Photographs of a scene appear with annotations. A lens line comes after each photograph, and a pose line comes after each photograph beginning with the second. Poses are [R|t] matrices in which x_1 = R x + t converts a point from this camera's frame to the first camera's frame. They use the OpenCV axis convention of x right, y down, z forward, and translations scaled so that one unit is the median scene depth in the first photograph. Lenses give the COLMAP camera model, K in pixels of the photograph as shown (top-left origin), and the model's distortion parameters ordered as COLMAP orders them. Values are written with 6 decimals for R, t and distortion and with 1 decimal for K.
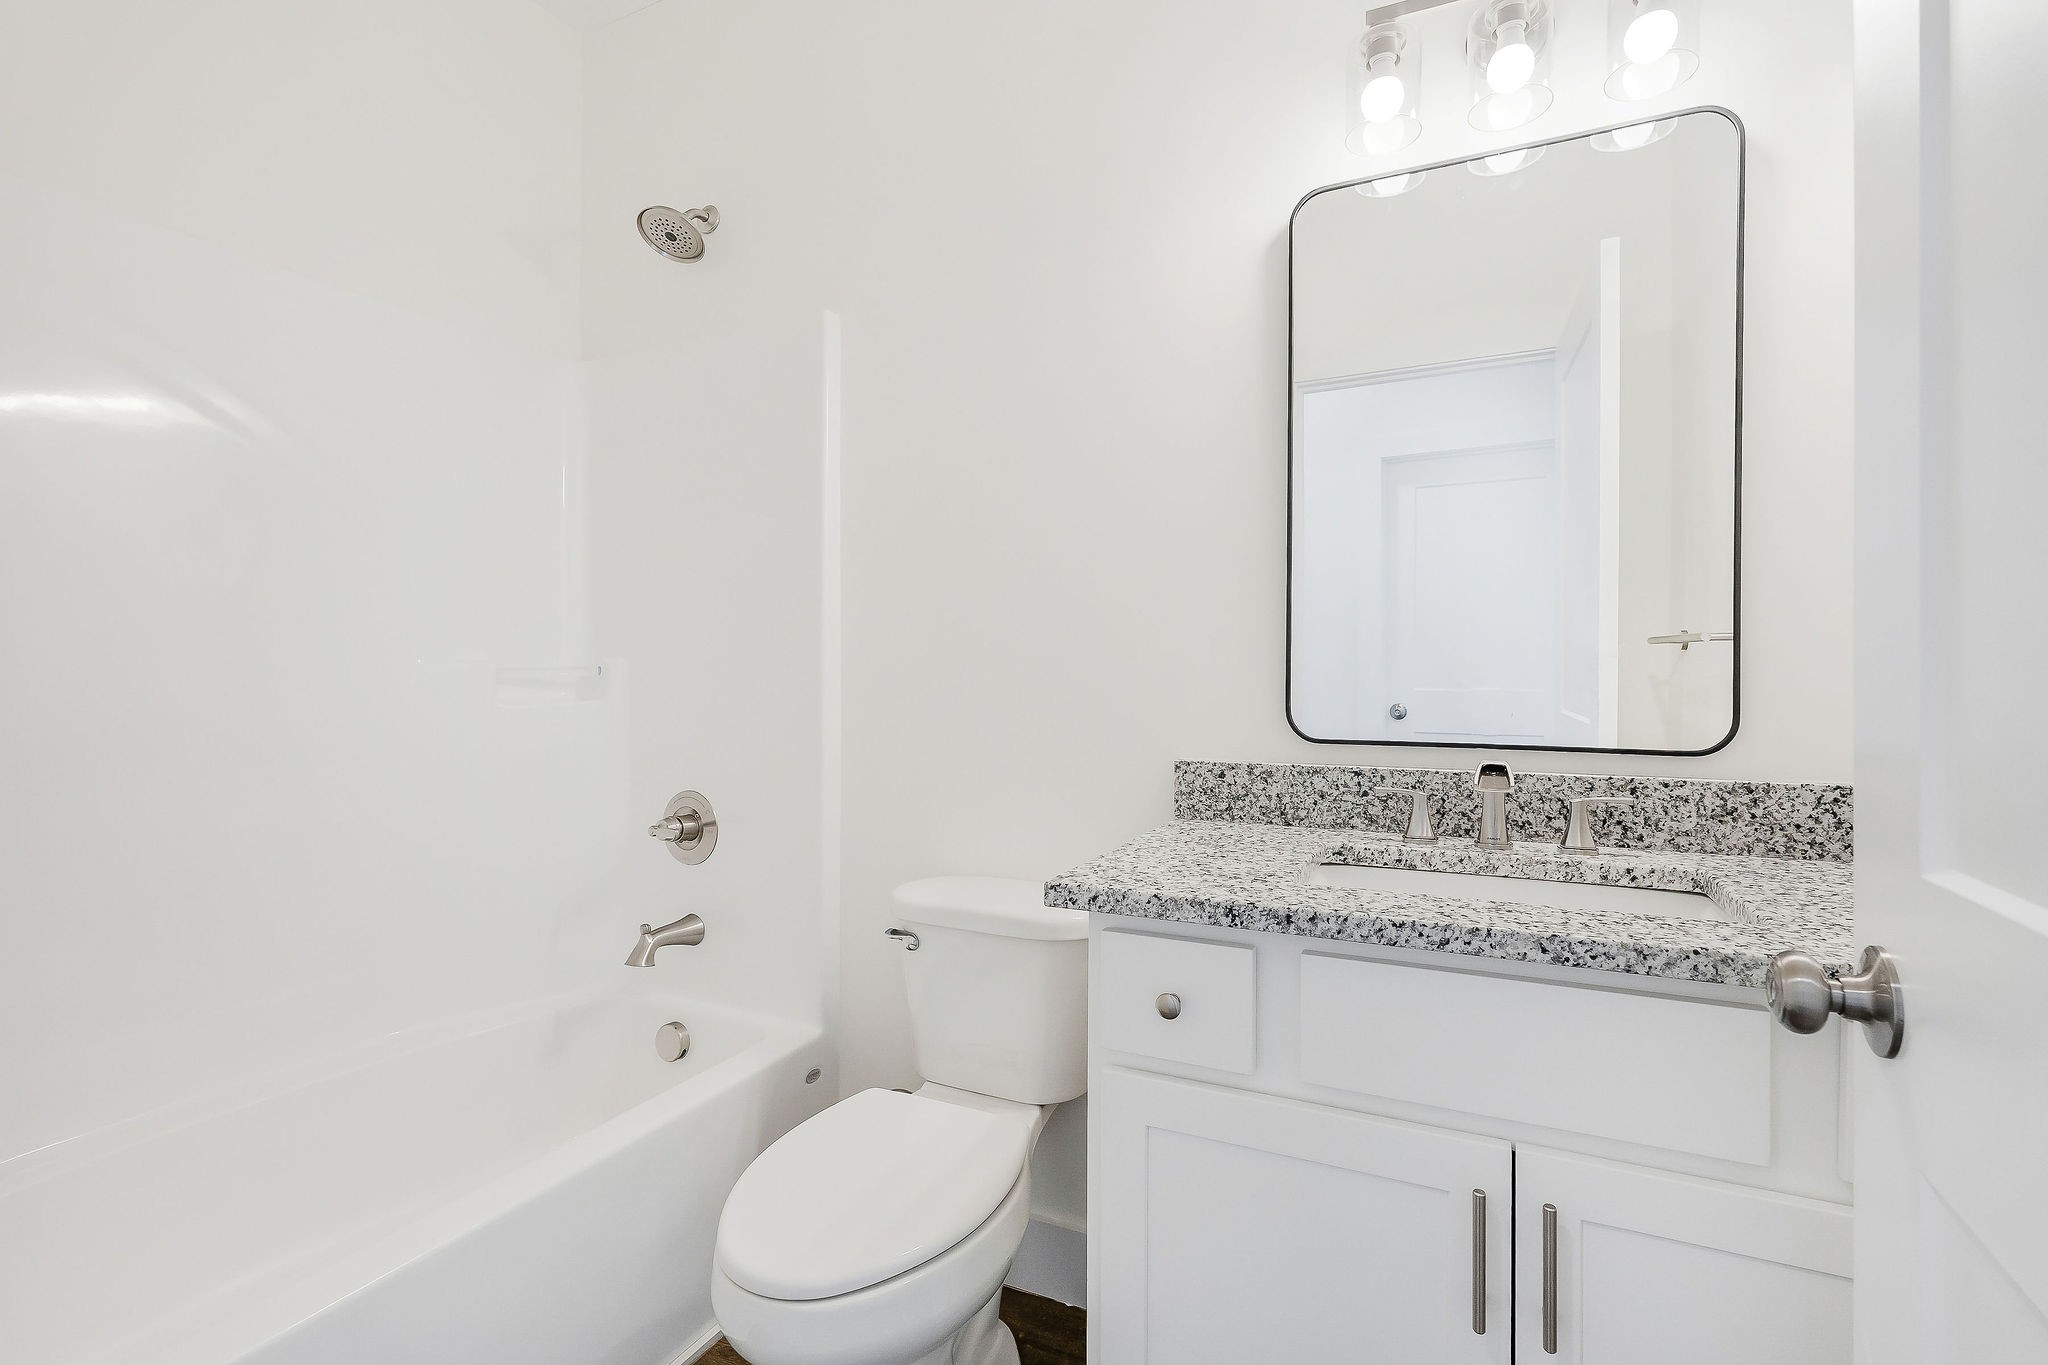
lens RADIAL K [[968.7, 0, 1019.4], [0, 968.7, 687.8], [0, 0, 1]] dist [-0.008562, 0.000398]
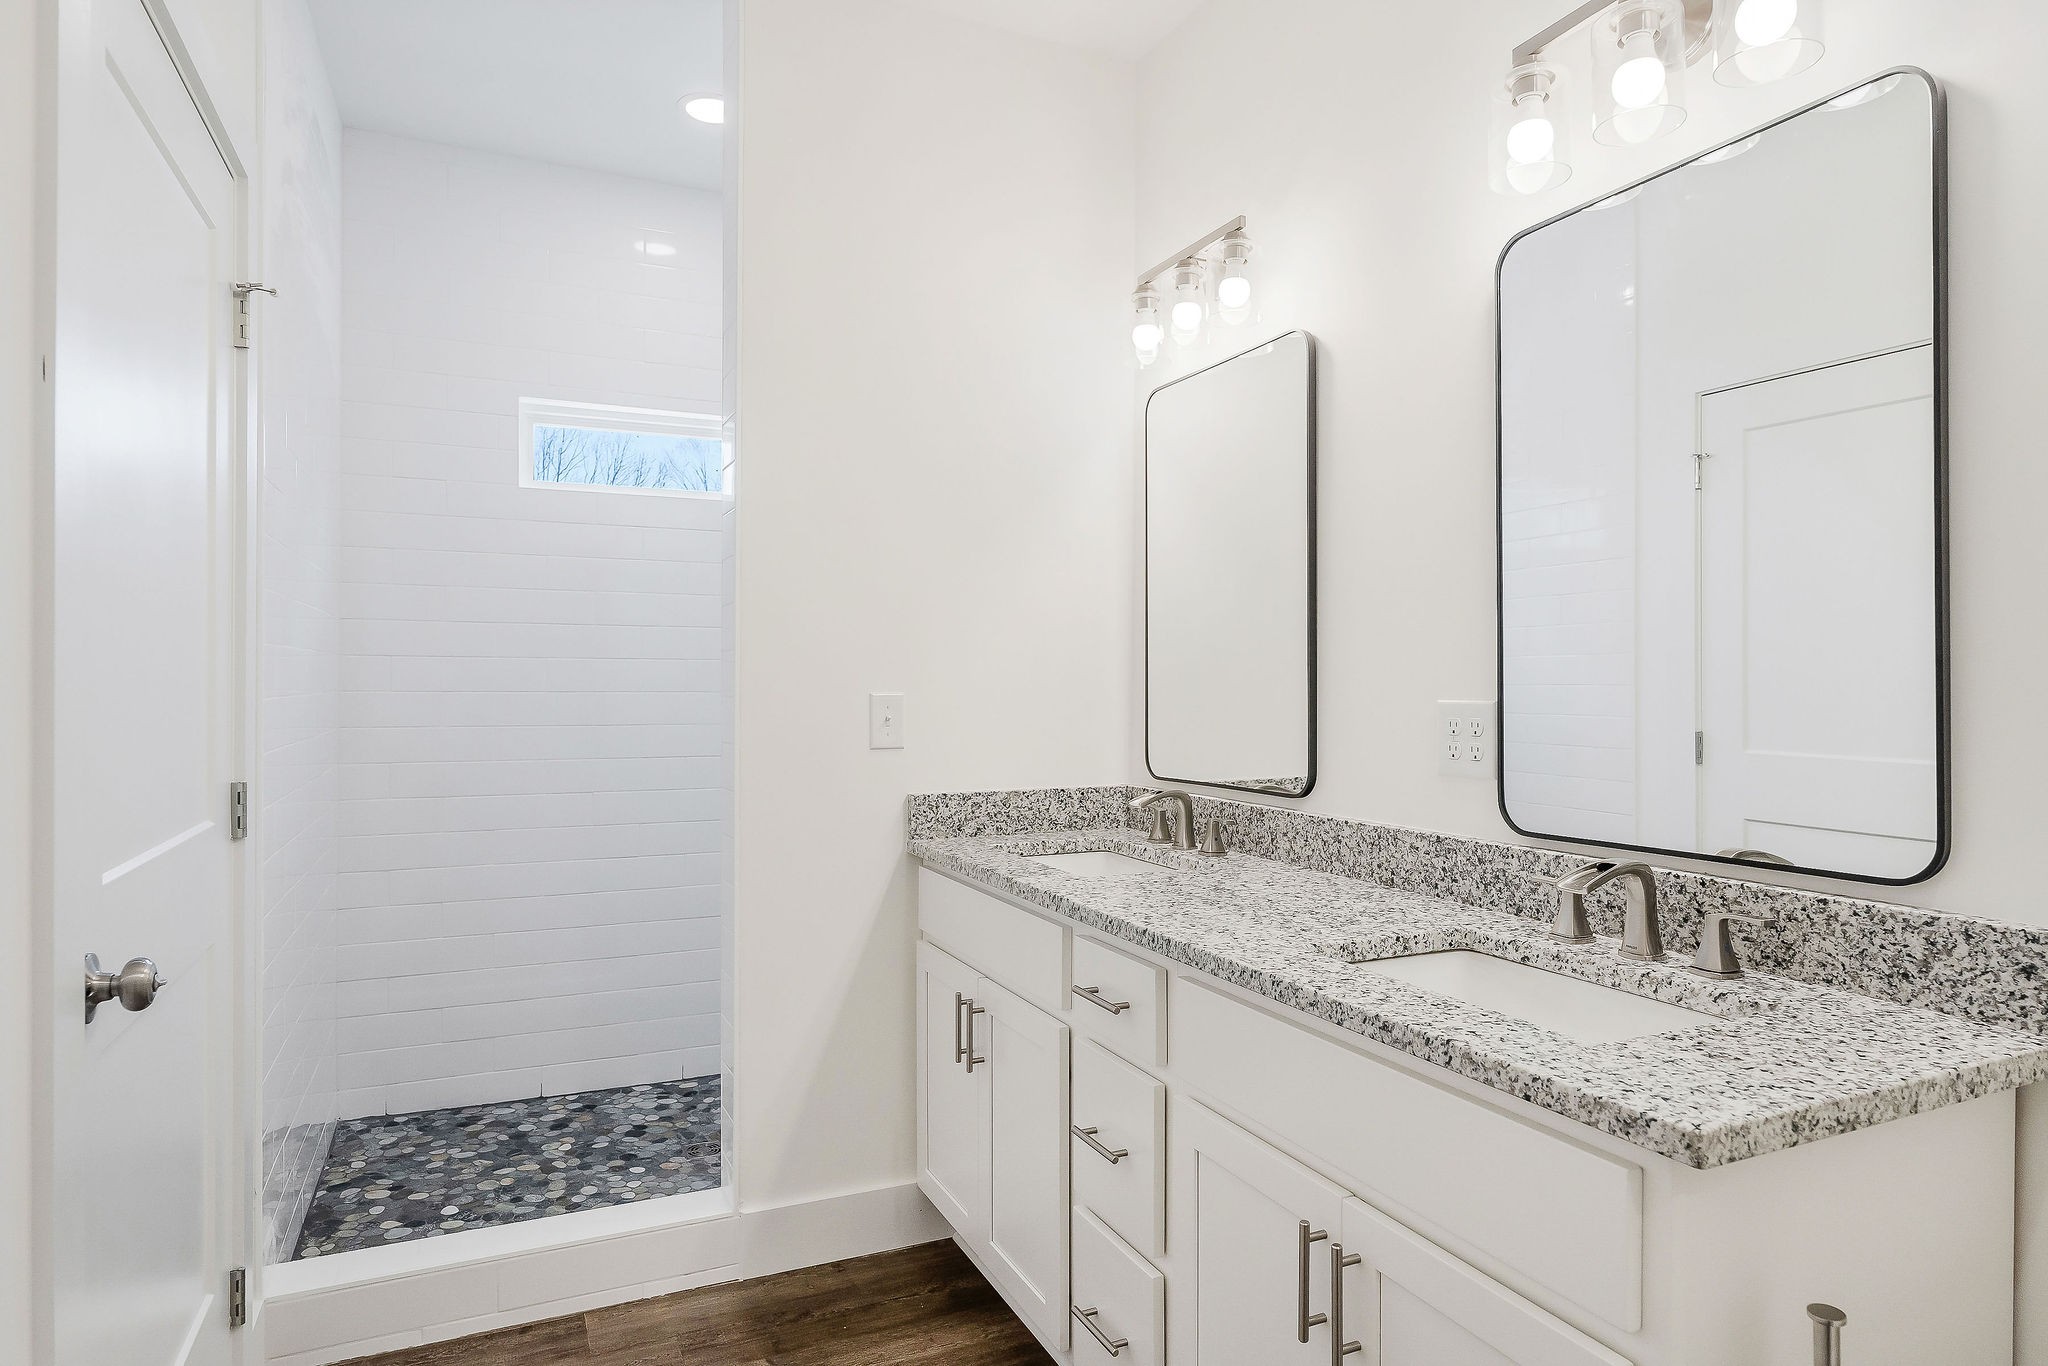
lens RADIAL K [[1120.5, 0, 1023.3], [0, 1120.5, 686.3], [0, 0, 1]] dist [-0.003417, -0.000118]
pose [[0.775771, 0.009878, -0.630937, 0.679595], [-0.009223, 0.999948, 0.004316, -0.079453], [0.630947, 0.002470, 0.775822, -0.158708]]
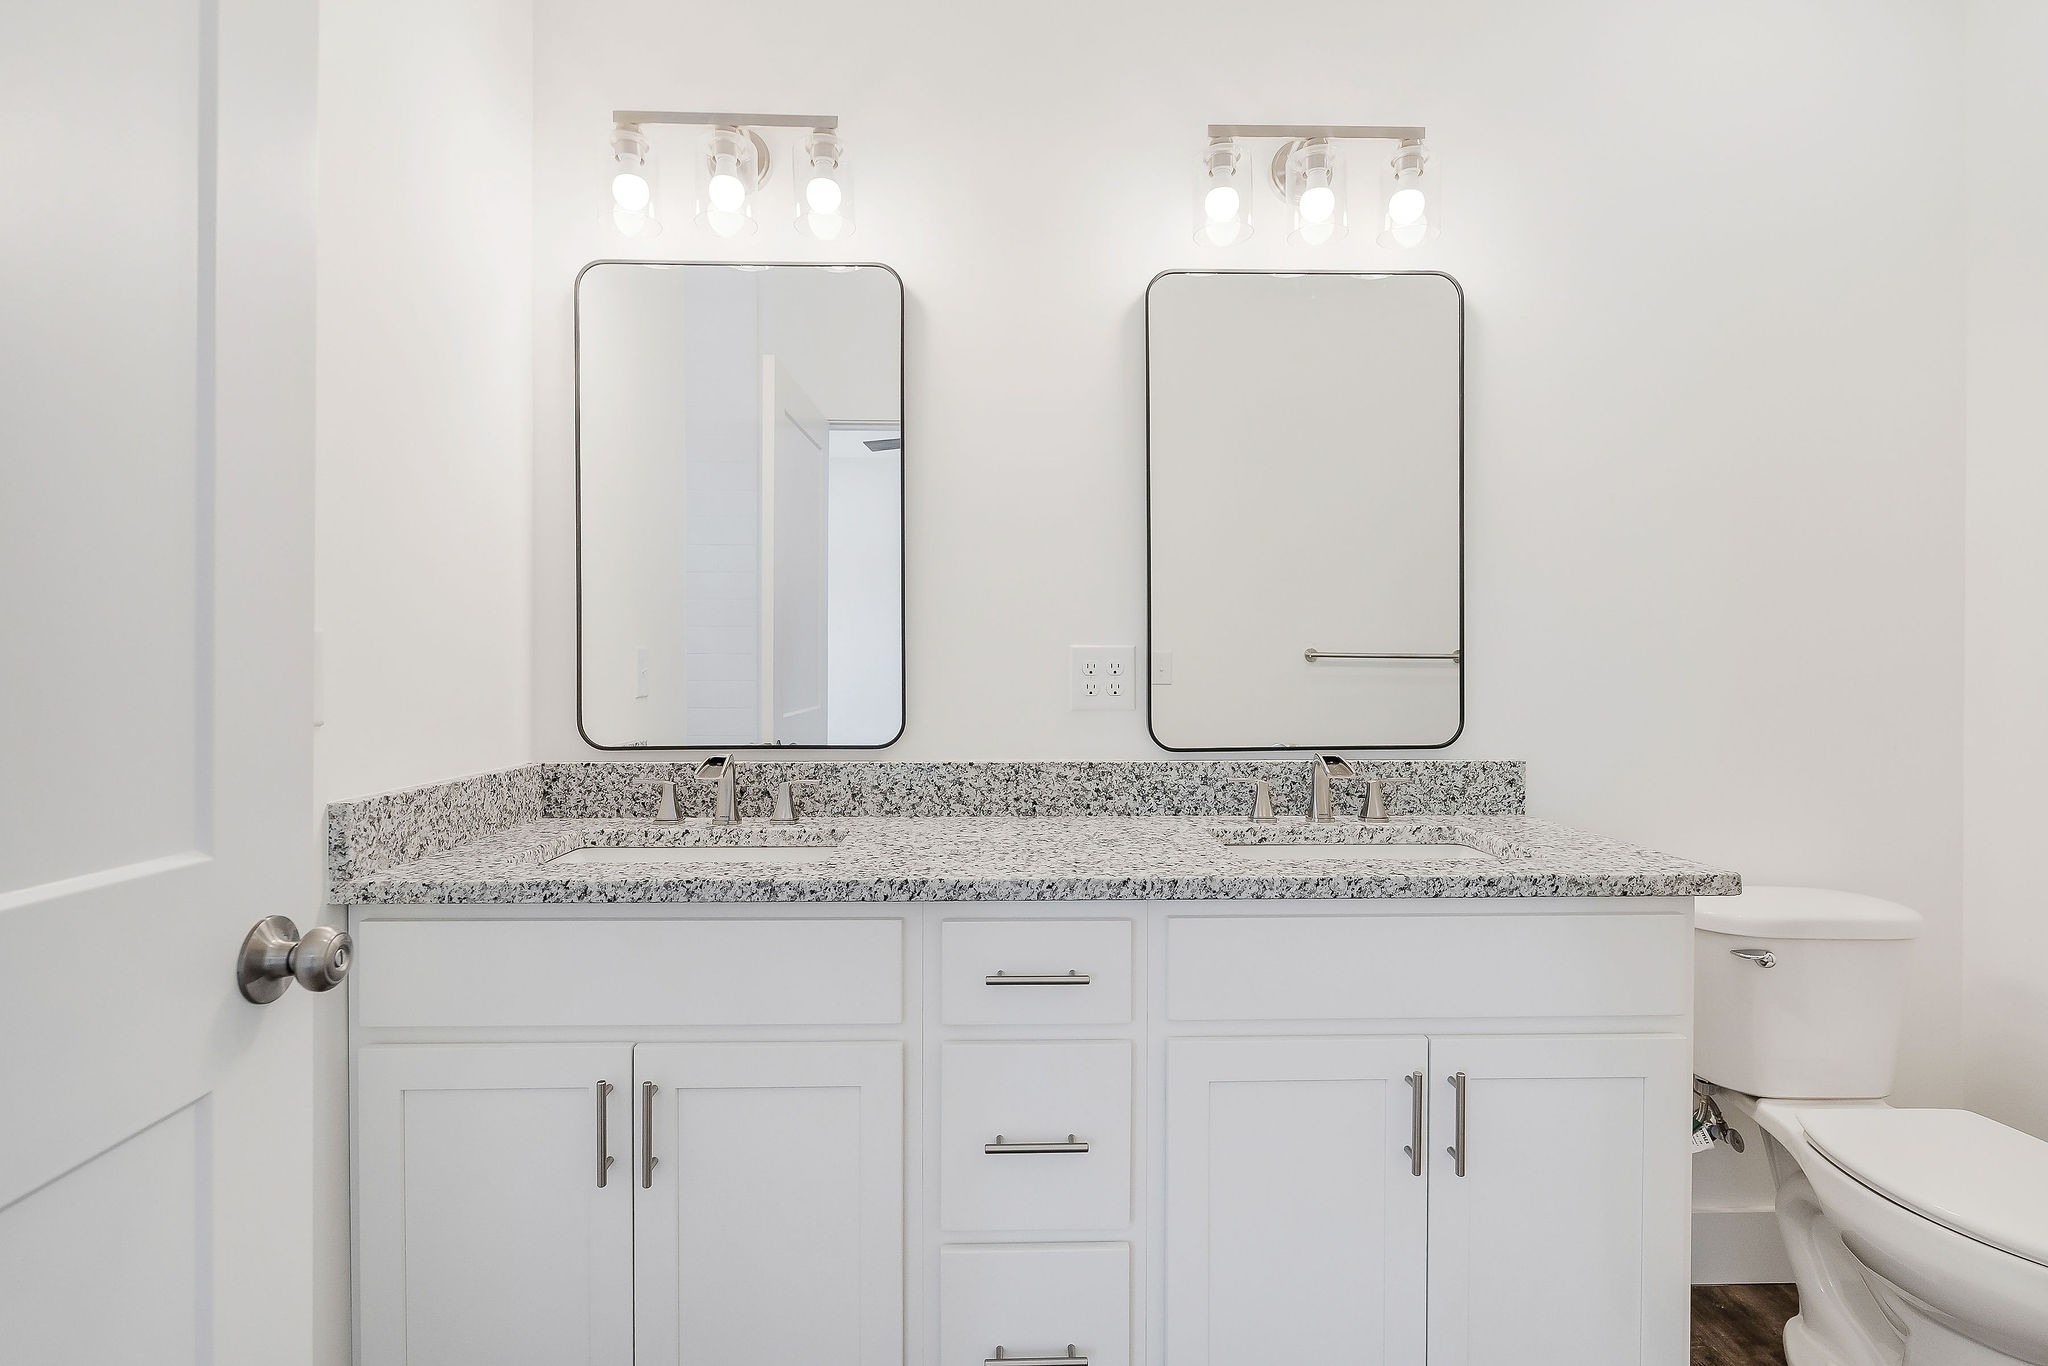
lens RADIAL K [[968.7, 0, 1022.4], [0, 968.7, 683.2], [0, 0, 1]] dist [-0.008562, 0.000398]
pose [[0.896137, 0.002731, 0.443768, -0.382603], [-0.006225, 0.999960, 0.006417, -0.020694], [-0.443733, -0.008513, 0.896119, 0.027245]]
